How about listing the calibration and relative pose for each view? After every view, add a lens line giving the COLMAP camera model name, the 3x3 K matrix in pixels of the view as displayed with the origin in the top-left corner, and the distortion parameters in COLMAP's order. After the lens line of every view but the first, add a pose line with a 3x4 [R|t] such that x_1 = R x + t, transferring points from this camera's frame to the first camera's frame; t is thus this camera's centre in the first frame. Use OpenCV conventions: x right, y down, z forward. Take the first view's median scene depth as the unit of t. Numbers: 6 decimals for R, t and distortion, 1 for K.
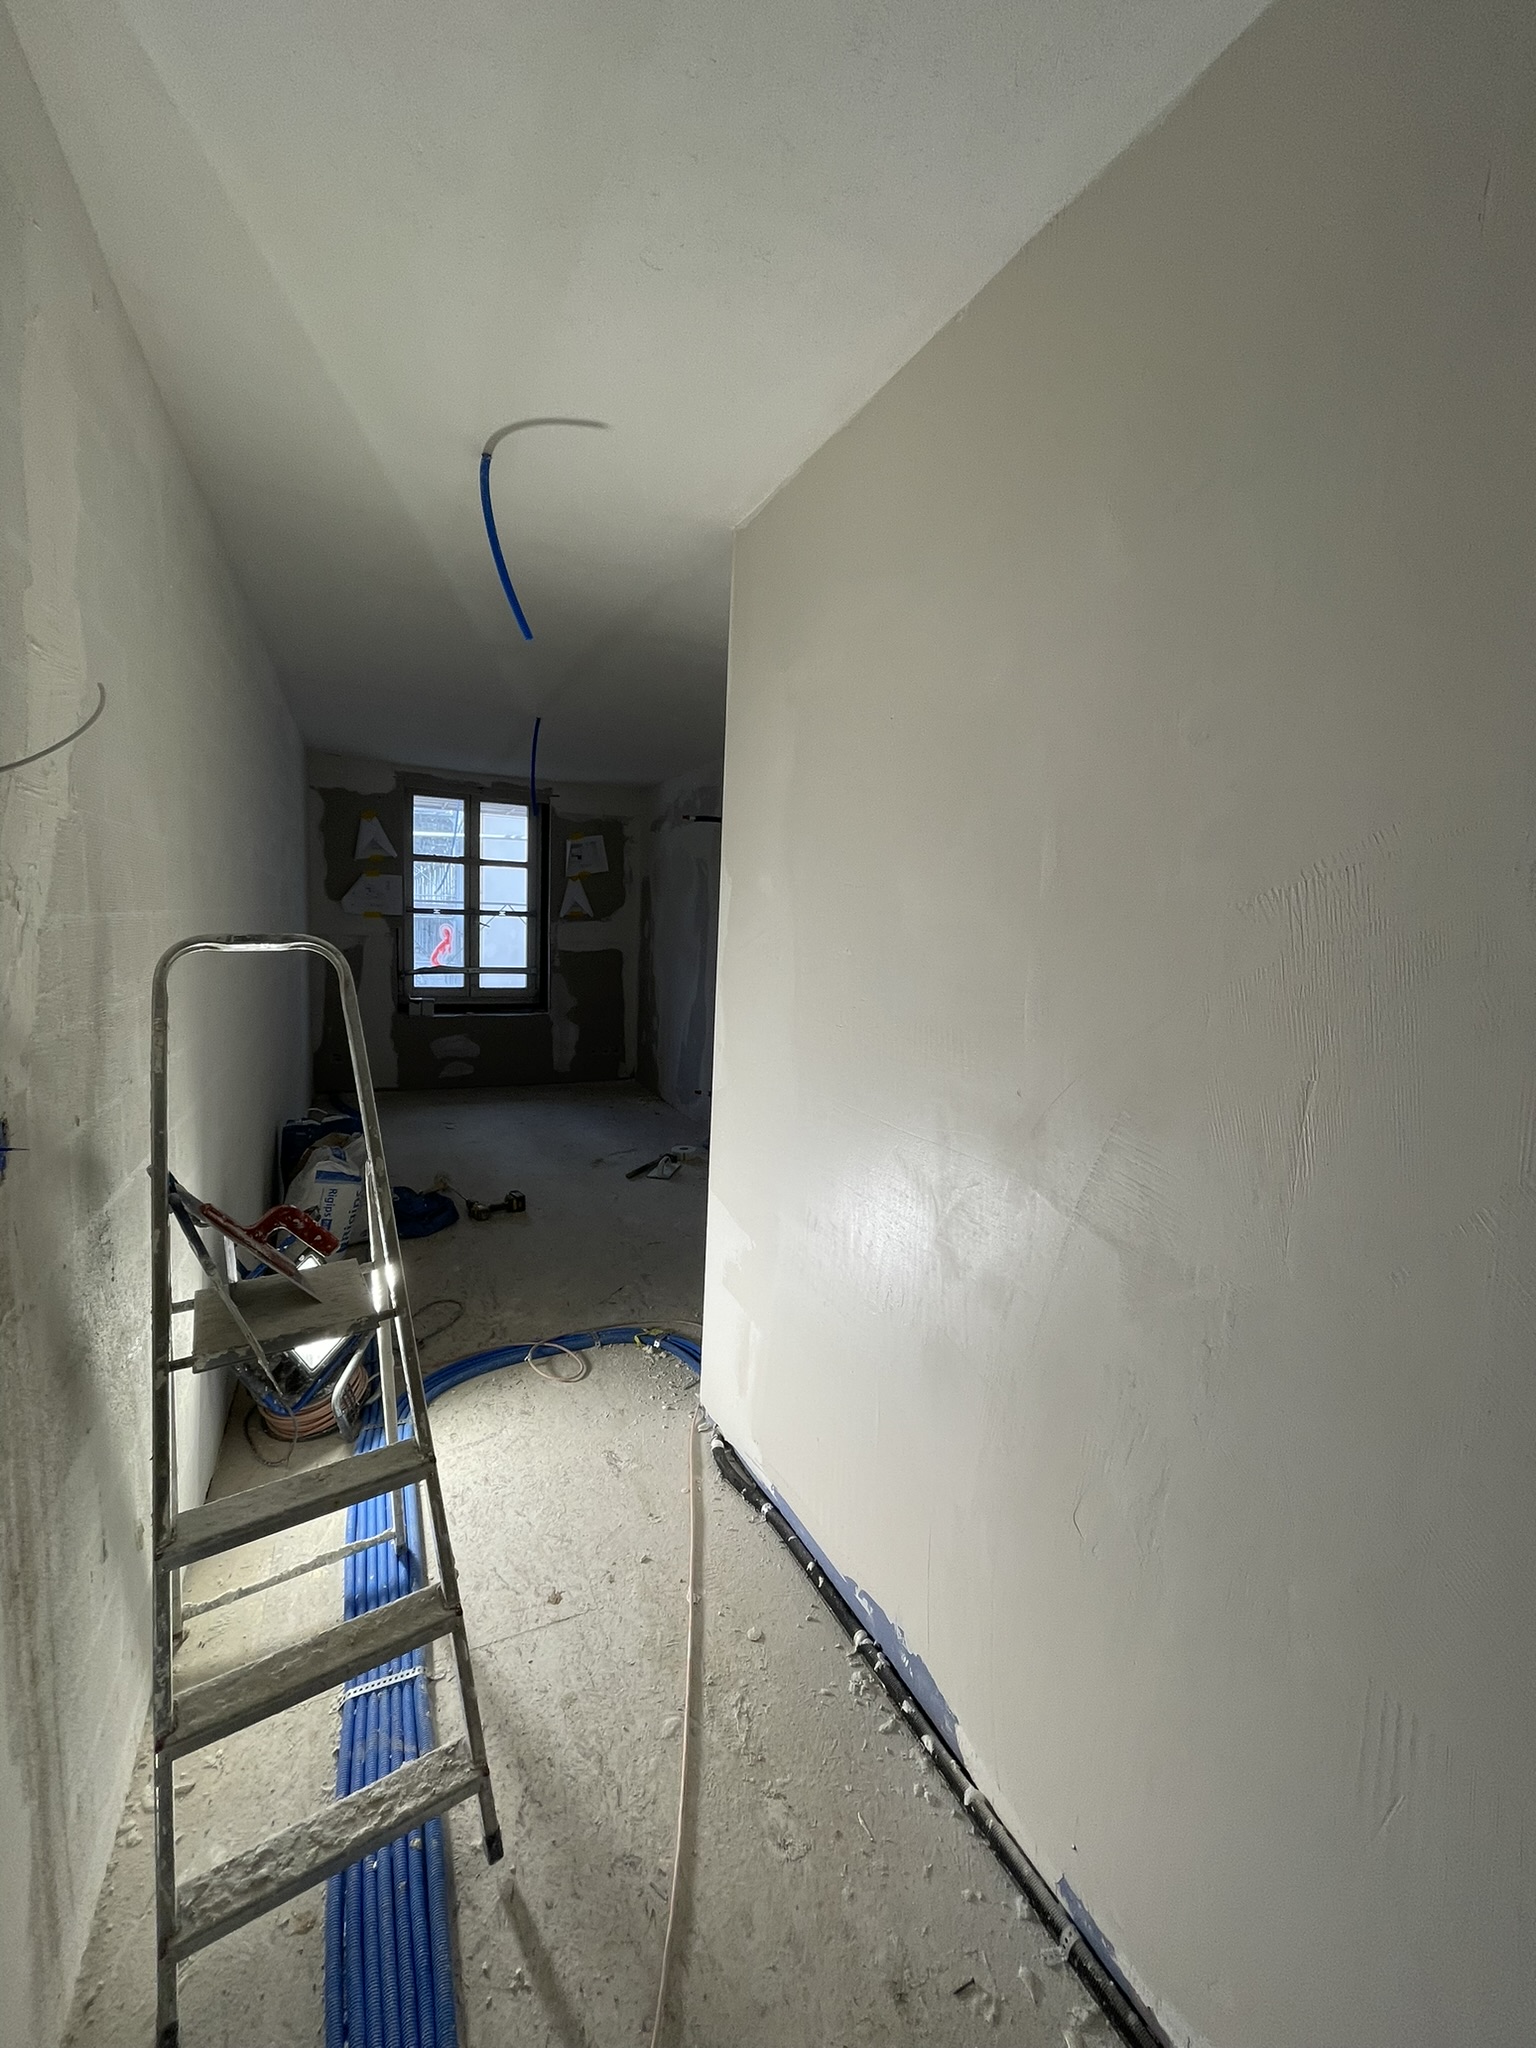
lens RADIAL K [[829.5, 0, 774.3], [0, 829.5, 1020.7], [0, 0, 1]] dist [-0.009795, 0.000403]
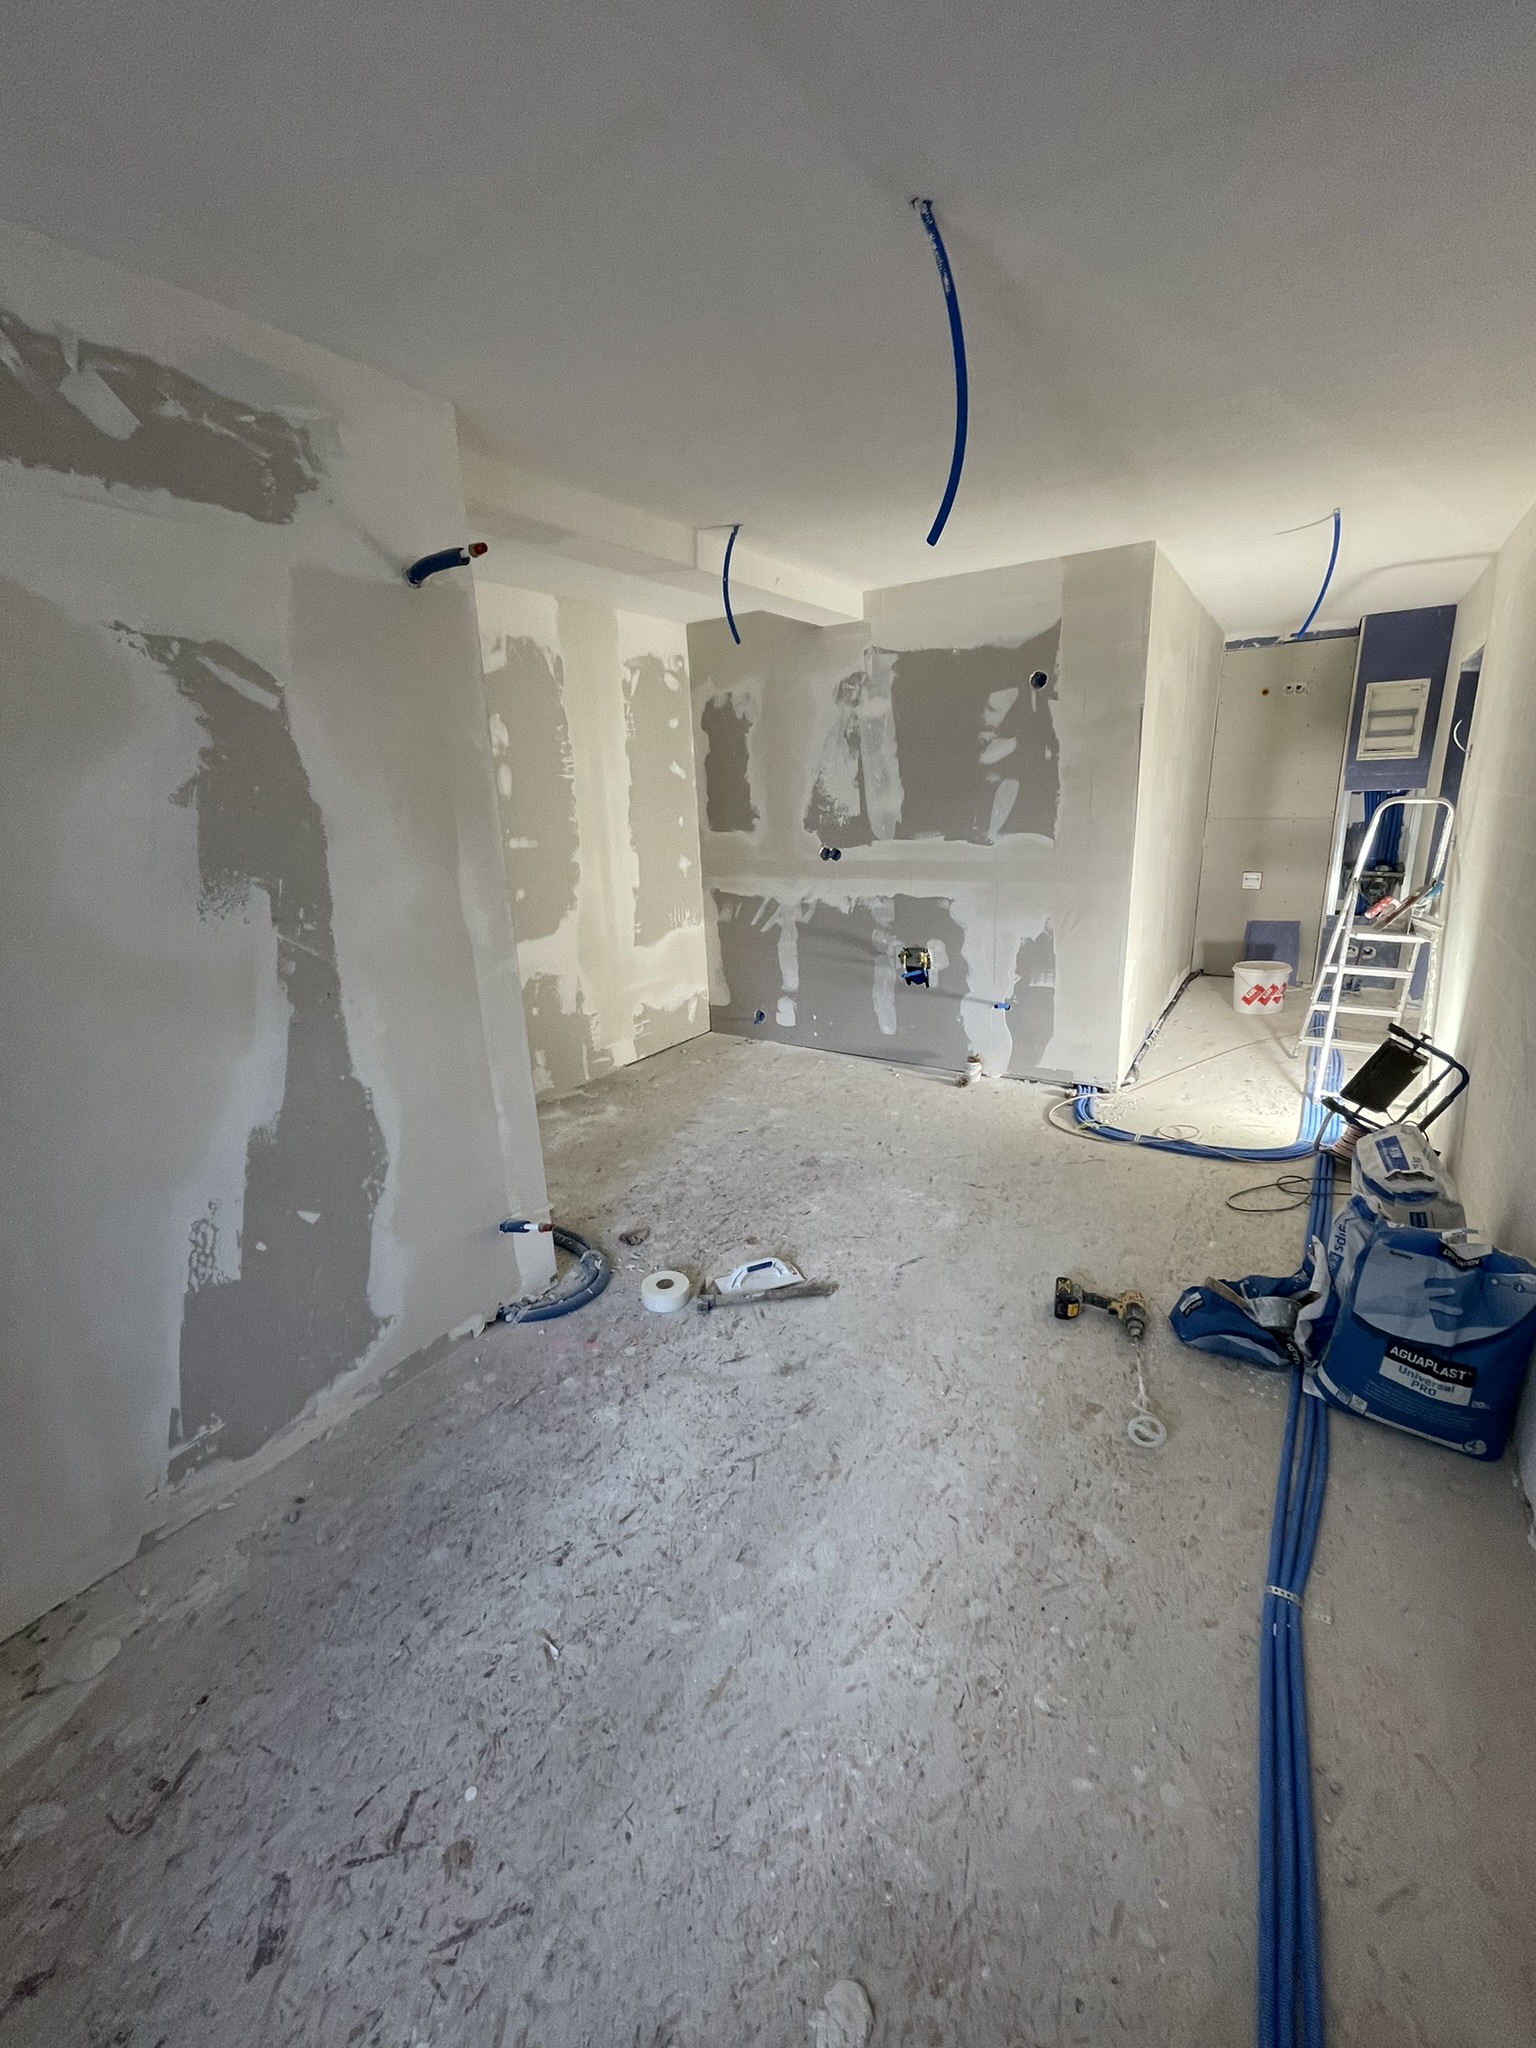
lens RADIAL K [[829.5, 0, 773.3], [0, 829.5, 1027.0], [0, 0, 1]] dist [-0.009795, 0.000403]
pose [[-0.513627, -0.260226, 0.817600, -0.394450], [0.117913, 0.922450, 0.367673, -0.131337], [-0.849873, 0.285253, -0.443111, 0.850092]]
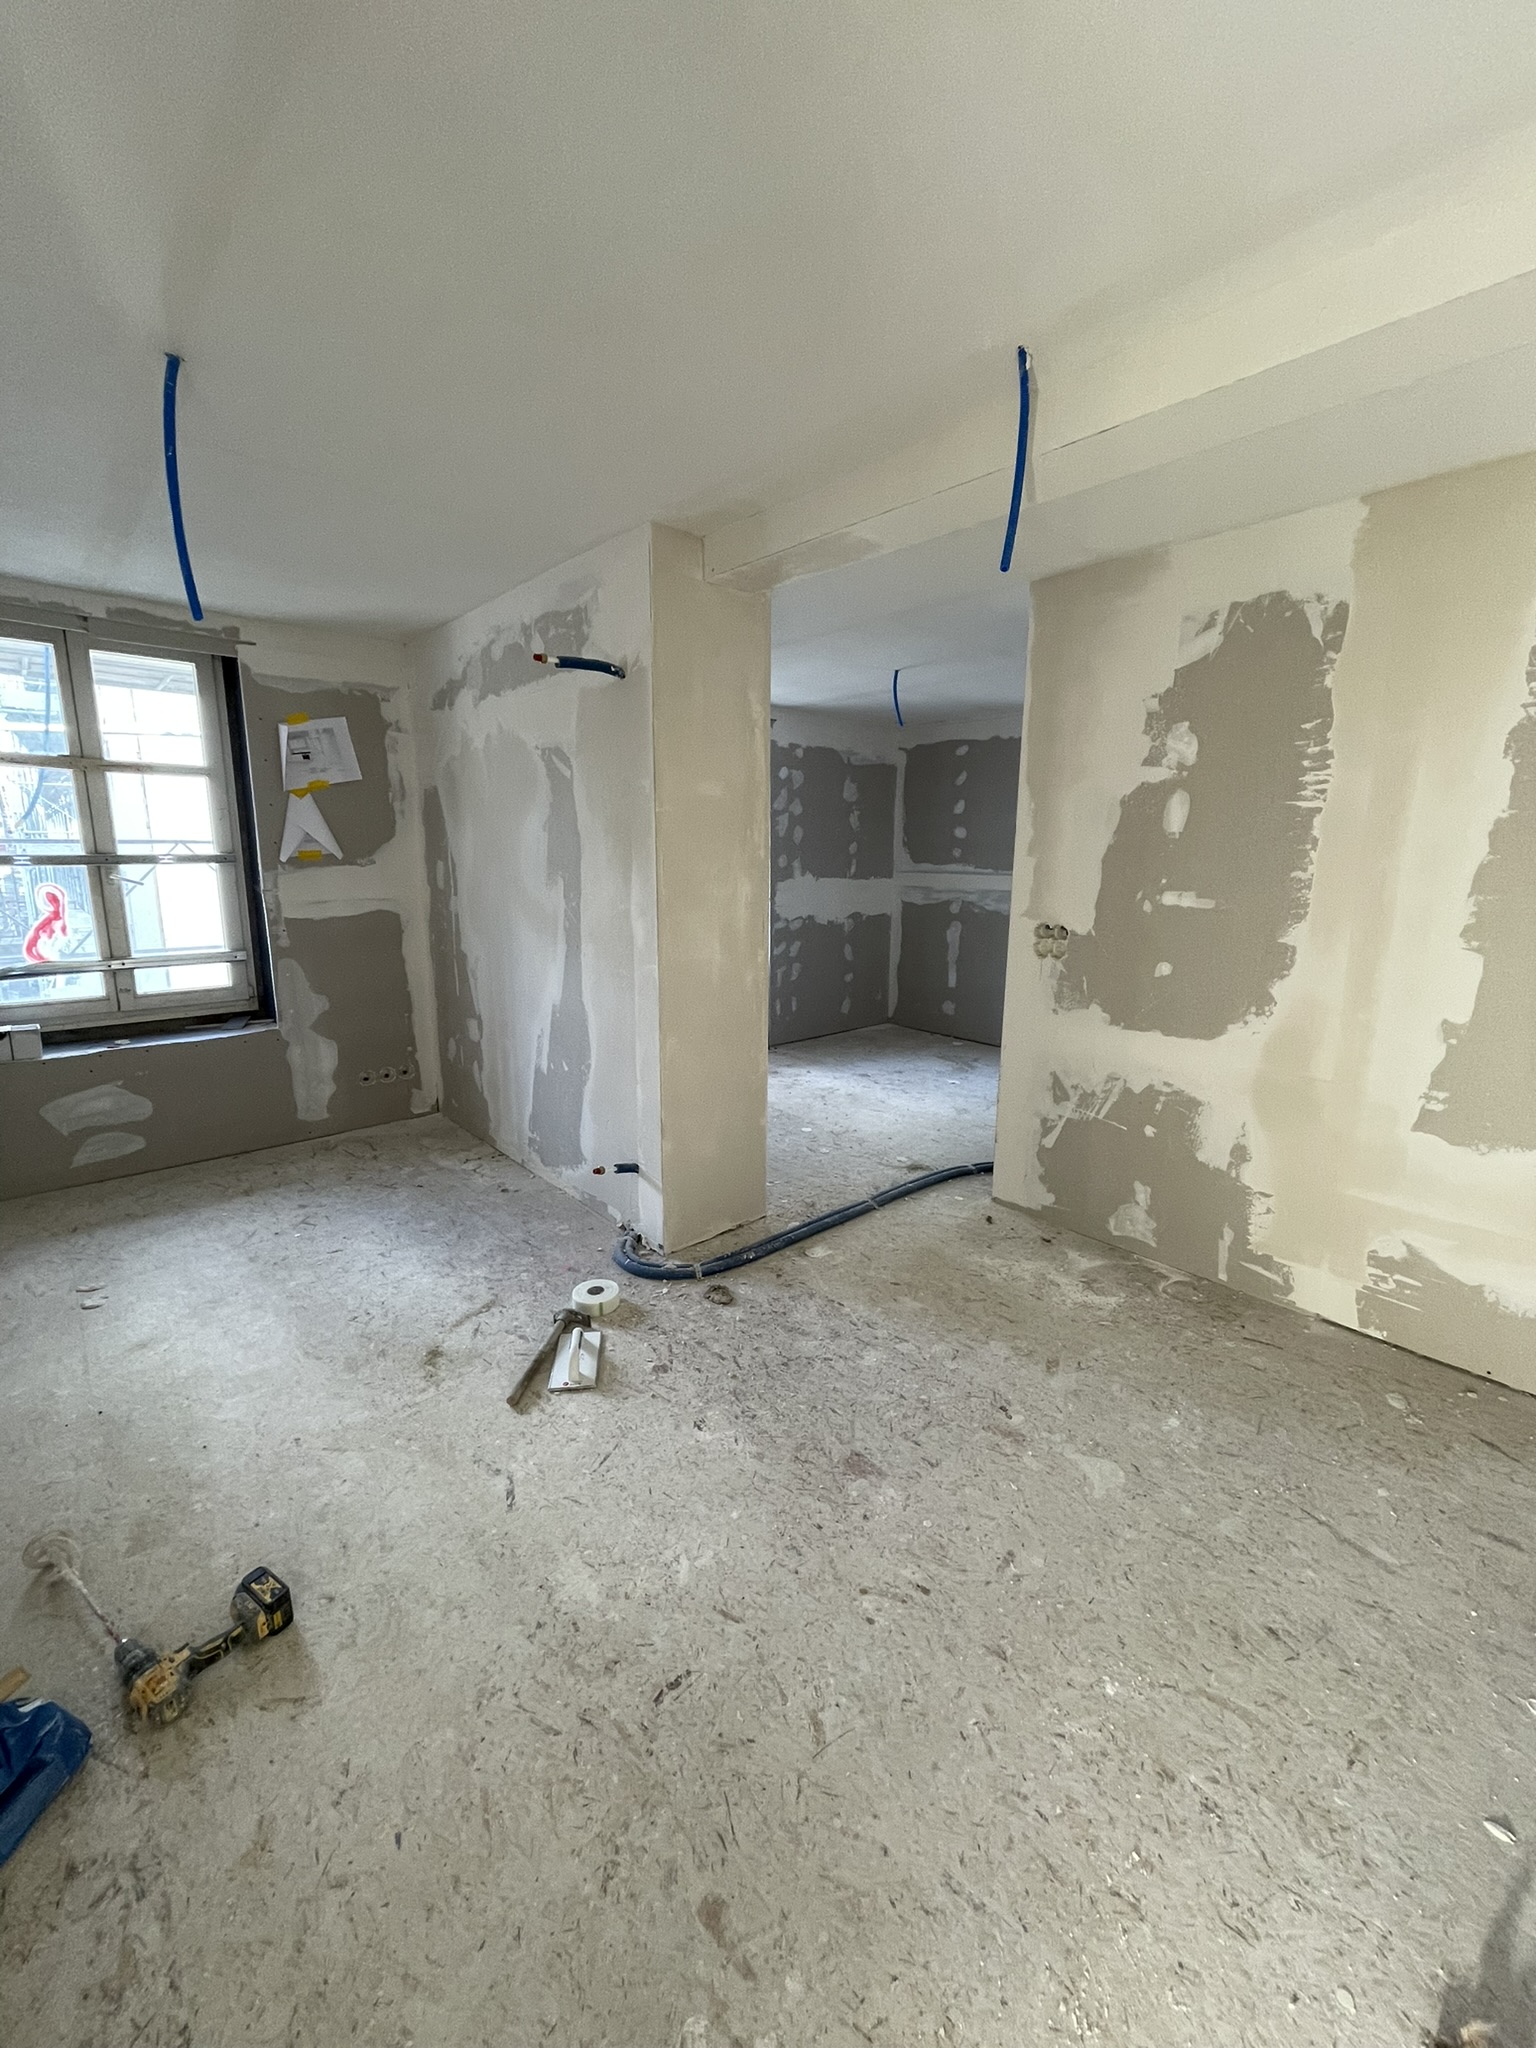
lens RADIAL K [[829.5, 0, 762.5], [0, 829.5, 1016.0], [0, 0, 1]] dist [-0.009795, 0.000403]
pose [[0.960526, -0.088751, 0.263653, -0.098884], [0.066322, 0.993473, 0.092800, -0.049900], [-0.270168, -0.071651, 0.960143, 0.352476]]
